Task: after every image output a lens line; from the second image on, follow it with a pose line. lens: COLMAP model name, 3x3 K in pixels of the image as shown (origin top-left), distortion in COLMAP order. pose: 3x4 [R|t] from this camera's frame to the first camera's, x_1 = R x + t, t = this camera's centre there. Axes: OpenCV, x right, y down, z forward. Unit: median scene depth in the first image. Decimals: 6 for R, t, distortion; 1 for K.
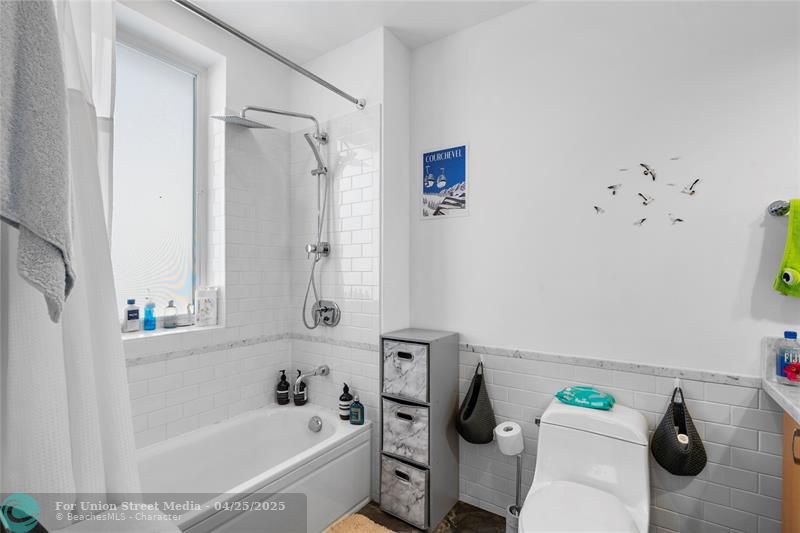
lens RADIAL K [[365.0, 0, 400.7], [0, 365.0, 267.3], [0, 0, 1]] dist [-0.014615, 0.002643]
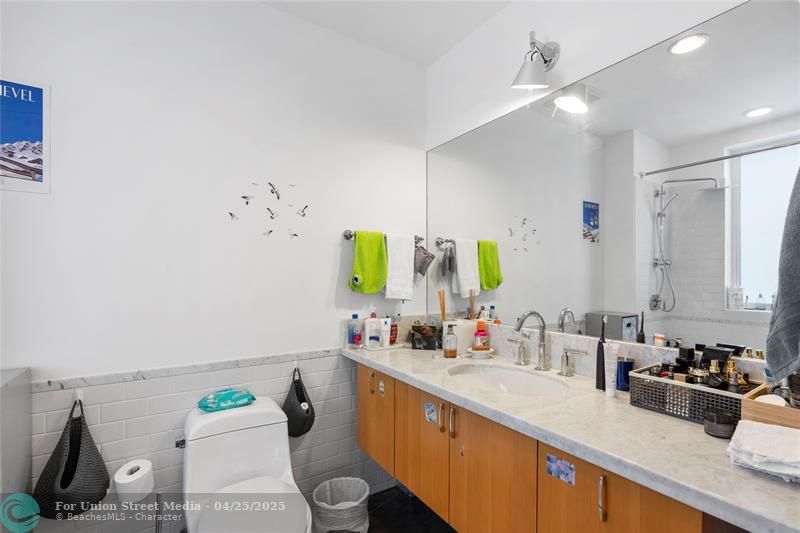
lens RADIAL K [[365.0, 0, 399.8], [0, 365.0, 271.8], [0, 0, 1]] dist [-0.014615, 0.002643]
pose [[0.379446, 0.012759, 0.925126, -0.251977], [-0.014205, 0.999867, -0.007964, 0.002515], [-0.925105, -0.010120, 0.379577, 0.170794]]
